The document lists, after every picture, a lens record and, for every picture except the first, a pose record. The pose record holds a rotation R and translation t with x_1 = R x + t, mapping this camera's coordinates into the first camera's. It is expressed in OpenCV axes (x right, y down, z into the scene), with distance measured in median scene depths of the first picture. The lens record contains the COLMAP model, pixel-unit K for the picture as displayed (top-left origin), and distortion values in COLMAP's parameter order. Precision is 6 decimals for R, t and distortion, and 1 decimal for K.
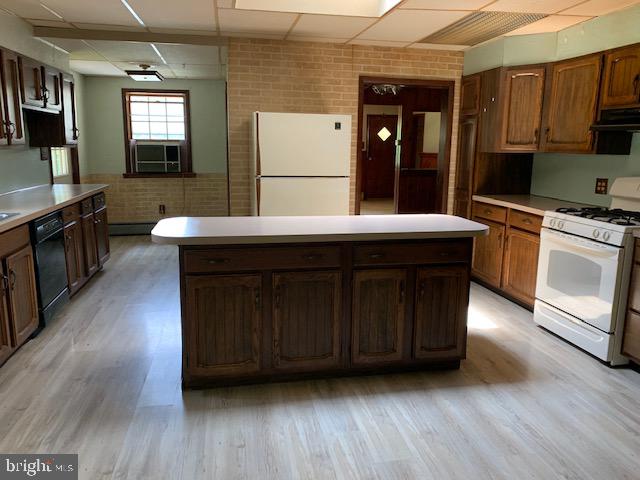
lens RADIAL K [[492.1, 0, 323.3], [0, 492.1, 231.6], [0, 0, 1]] dist [0.048921, -0.045150]
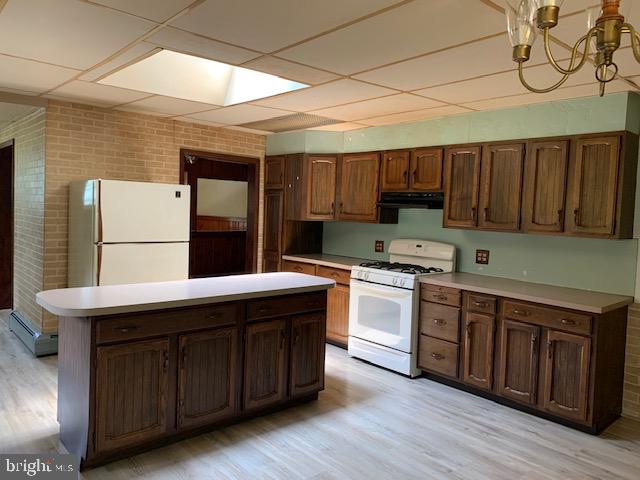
lens RADIAL K [[492.1, 0, 320.0], [0, 492.1, 235.1], [0, 0, 1]] dist [0.048921, -0.045150]
pose [[0.863525, -0.009169, 0.504223, -0.282328], [0.064619, 0.993605, -0.092598, -0.009432], [-0.500150, 0.112543, 0.858594, -0.078271]]
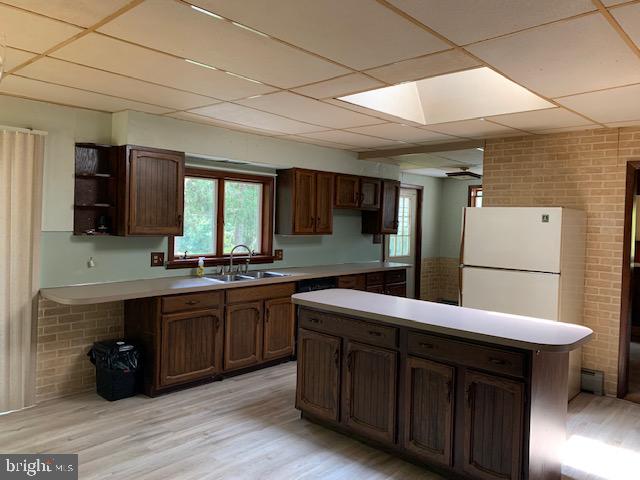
lens RADIAL K [[492.1, 0, 324.1], [0, 492.1, 235.5], [0, 0, 1]] dist [0.048921, -0.045150]
pose [[0.589758, 0.026743, -0.807137, 0.619278], [-0.161043, 0.983272, -0.085092, -0.041771], [0.791360, 0.180167, 0.584200, 0.145307]]
